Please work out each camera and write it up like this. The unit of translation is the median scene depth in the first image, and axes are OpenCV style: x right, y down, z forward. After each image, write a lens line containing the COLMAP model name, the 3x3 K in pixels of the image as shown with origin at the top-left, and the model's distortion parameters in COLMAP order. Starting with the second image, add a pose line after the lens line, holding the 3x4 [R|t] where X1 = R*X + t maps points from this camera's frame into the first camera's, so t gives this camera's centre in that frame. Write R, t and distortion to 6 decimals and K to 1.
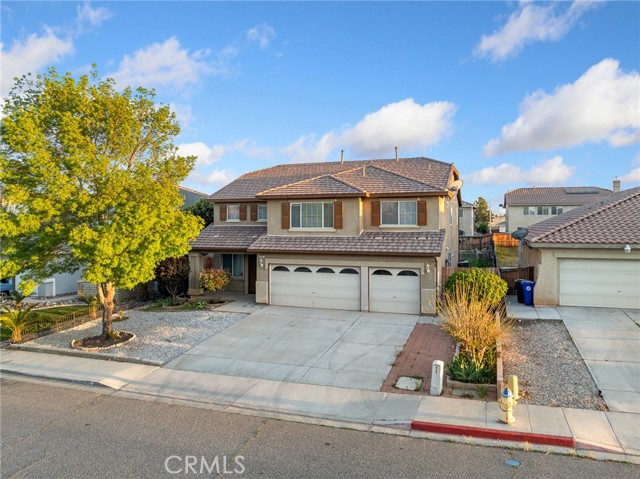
lens RADIAL K [[468.2, 0, 336.3], [0, 468.2, 239.8], [0, 0, 1]] dist [-0.042788, 0.003270]
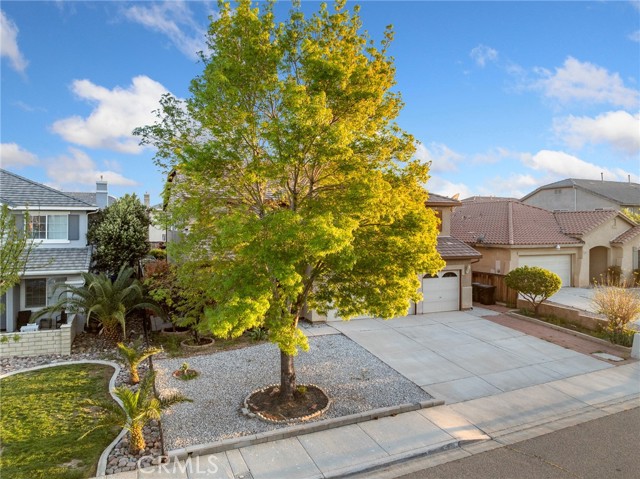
lens RADIAL K [[456.6, 0, 345.0], [0, 456.6, 237.4], [0, 0, 1]] dist [-0.032295, 0.000205]
pose [[0.716242, -0.012649, 0.697737, -0.787746], [0.018366, 0.999831, -0.000727, -0.021272], [-0.697610, 0.013335, 0.716354, 0.395129]]
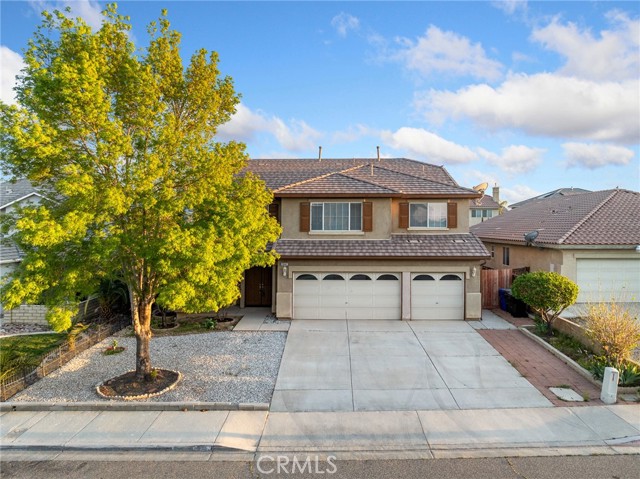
lens RADIAL K [[468.2, 0, 336.3], [0, 468.2, 239.8], [0, 0, 1]] dist [-0.042788, 0.003270]
pose [[0.945566, -0.008602, 0.325316, -0.384055], [0.009420, 0.999955, -0.000939, -0.007733], [-0.325293, 0.003952, 0.945605, 0.166612]]
